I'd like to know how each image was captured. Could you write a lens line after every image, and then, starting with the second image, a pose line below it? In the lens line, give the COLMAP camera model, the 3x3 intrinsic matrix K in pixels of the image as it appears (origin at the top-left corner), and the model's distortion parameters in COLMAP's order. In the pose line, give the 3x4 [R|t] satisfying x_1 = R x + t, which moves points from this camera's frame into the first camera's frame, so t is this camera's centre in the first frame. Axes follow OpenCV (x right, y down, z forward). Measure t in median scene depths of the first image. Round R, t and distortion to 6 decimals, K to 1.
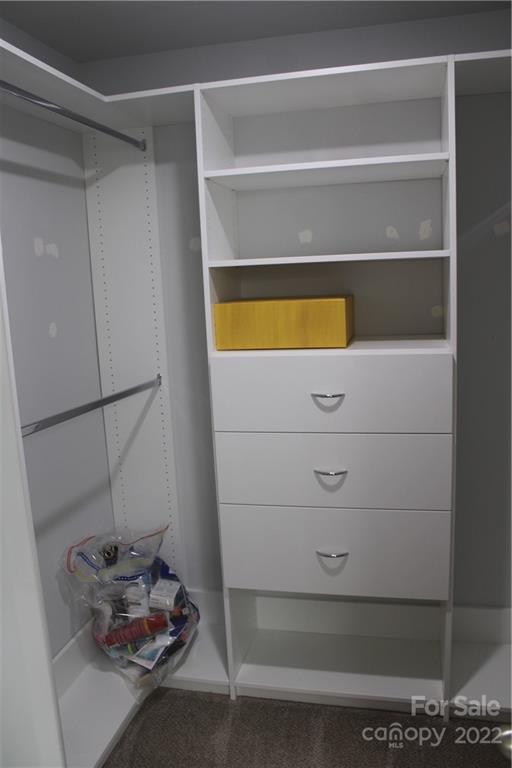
lens RADIAL K [[645.9, 0, 258.6], [0, 645.9, 383.6], [0, 0, 1]] dist [-0.161670, 0.150196]
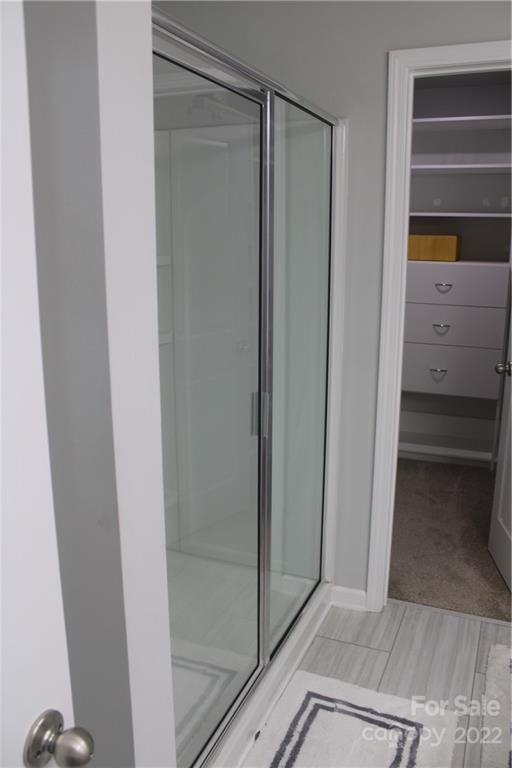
lens RADIAL K [[645.9, 0, 258.6], [0, 645.9, 383.6], [0, 0, 1]] dist [-0.161670, 0.150196]
pose [[0.983650, 0.090282, -0.155827, -0.113772], [-0.079384, 0.994033, 0.074810, 0.210361], [0.161651, -0.061217, 0.984947, -0.981776]]
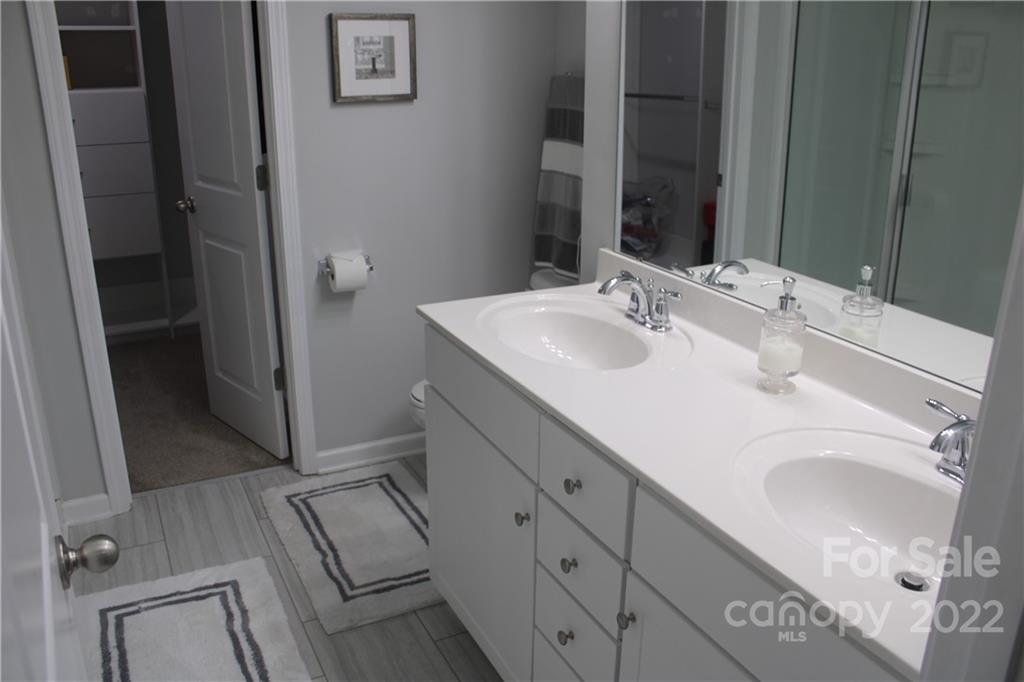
lens RADIAL K [[861.2, 0, 514.5], [0, 861.2, 339.8], [0, 0, 1]] dist [-0.161670, 0.150196]
pose [[0.769725, -0.158768, 0.618318, -0.352606], [0.066051, 0.983188, 0.170232, 0.257974], [-0.634950, -0.090192, 0.767271, -1.195212]]
